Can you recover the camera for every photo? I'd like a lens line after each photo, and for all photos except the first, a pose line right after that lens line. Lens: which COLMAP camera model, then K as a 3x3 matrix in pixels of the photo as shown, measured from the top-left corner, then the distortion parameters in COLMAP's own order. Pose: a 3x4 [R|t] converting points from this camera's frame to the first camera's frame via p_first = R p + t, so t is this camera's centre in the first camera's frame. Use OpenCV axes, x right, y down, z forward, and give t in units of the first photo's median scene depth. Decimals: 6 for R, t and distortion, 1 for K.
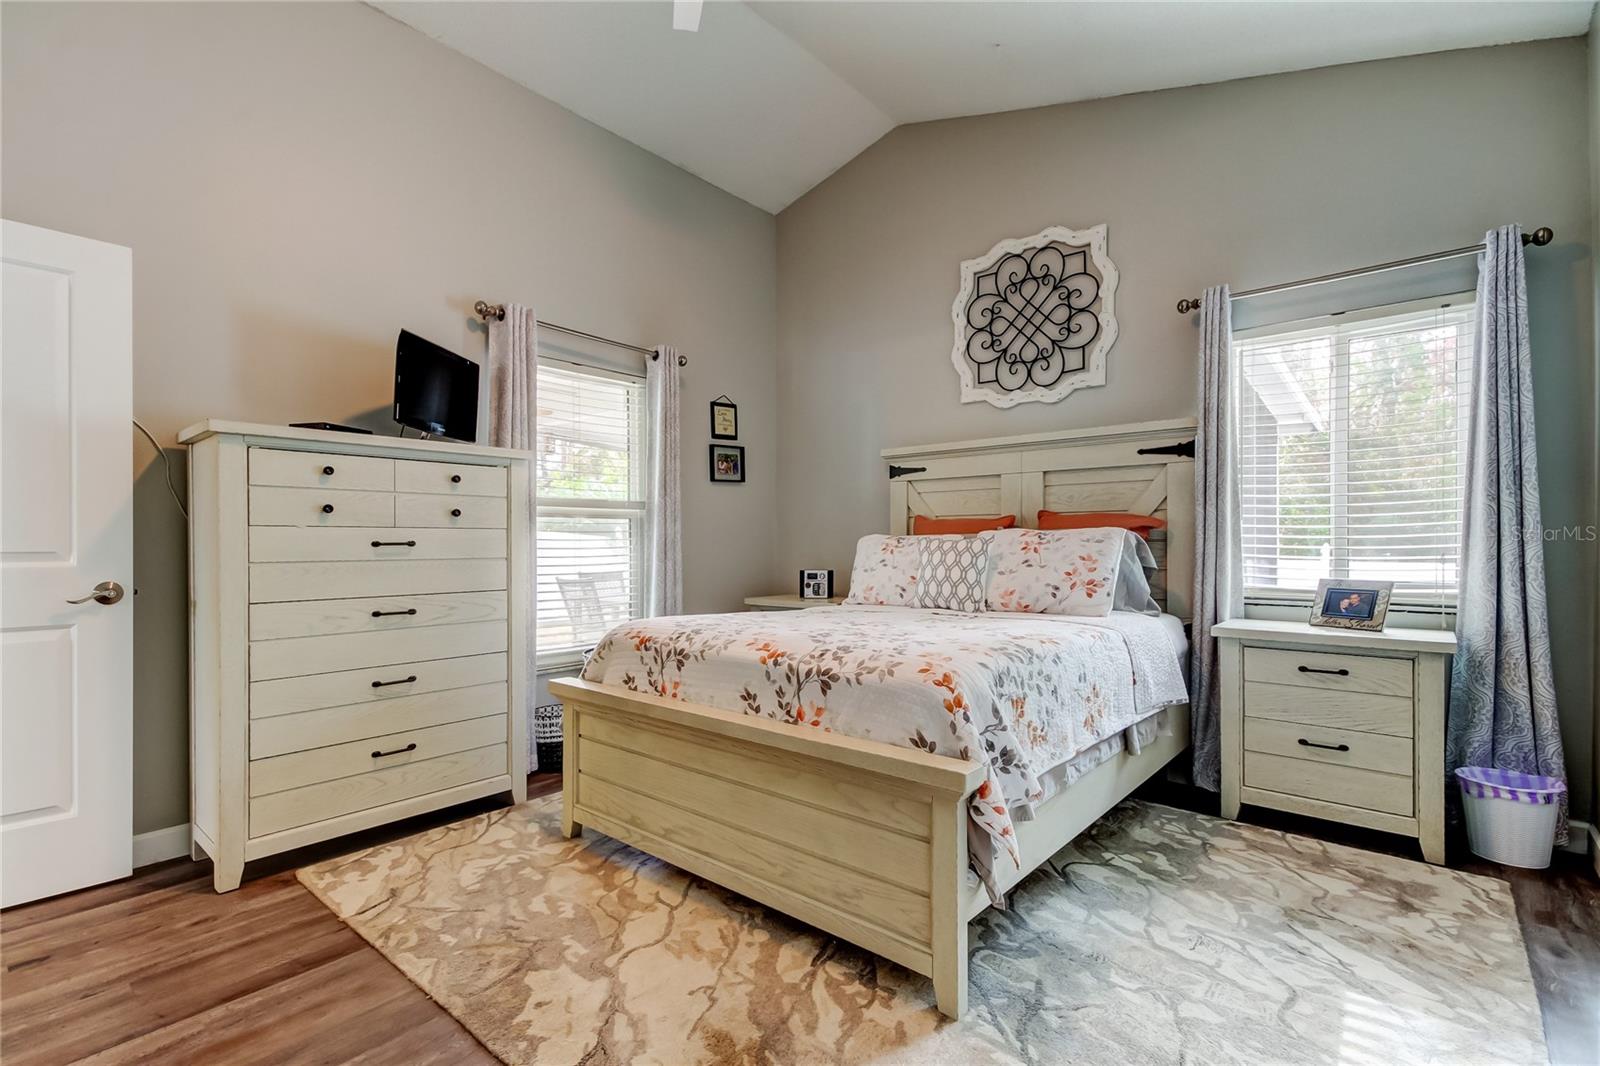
lens RADIAL K [[756.4, 0, 802.0], [0, 756.4, 535.3], [0, 0, 1]] dist [0.023496, -0.006131]
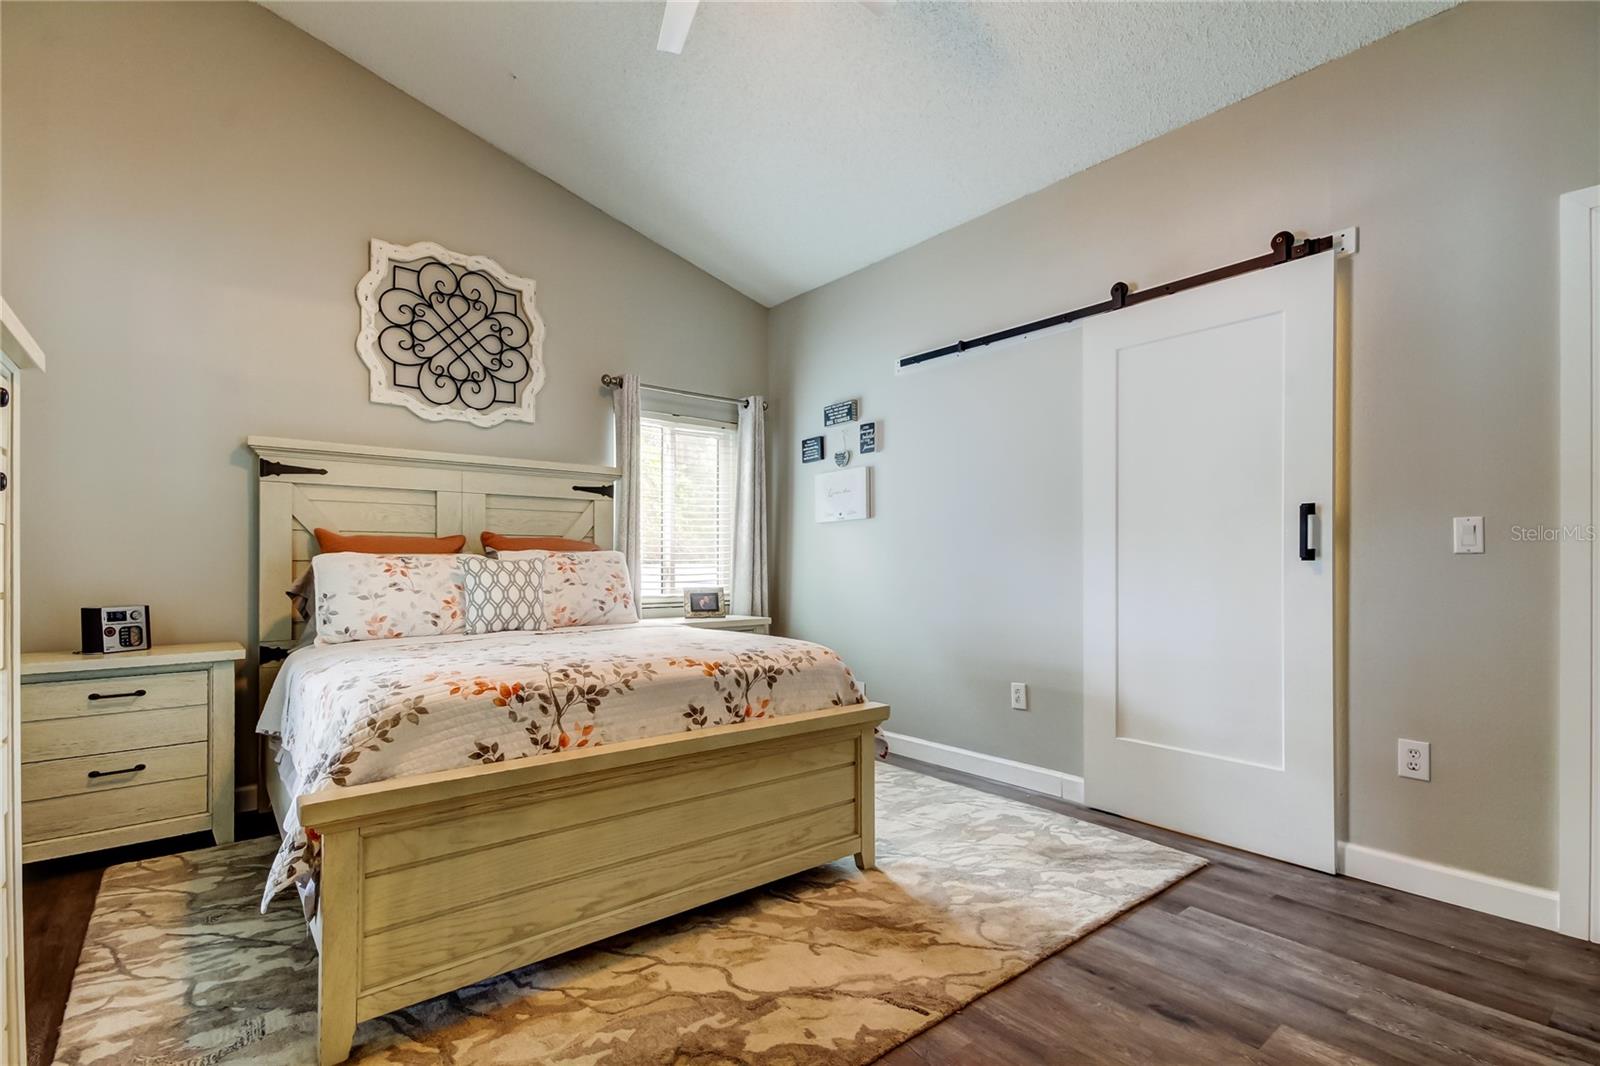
lens RADIAL K [[756.4, 0, 819.5], [0, 756.4, 550.0], [0, 0, 1]] dist [0.023496, -0.006131]
pose [[0.145343, 0.022840, 0.989118, -0.636163], [-0.010097, 0.999716, -0.021602, 0.009260], [-0.989330, -0.006847, 0.145532, 0.412362]]
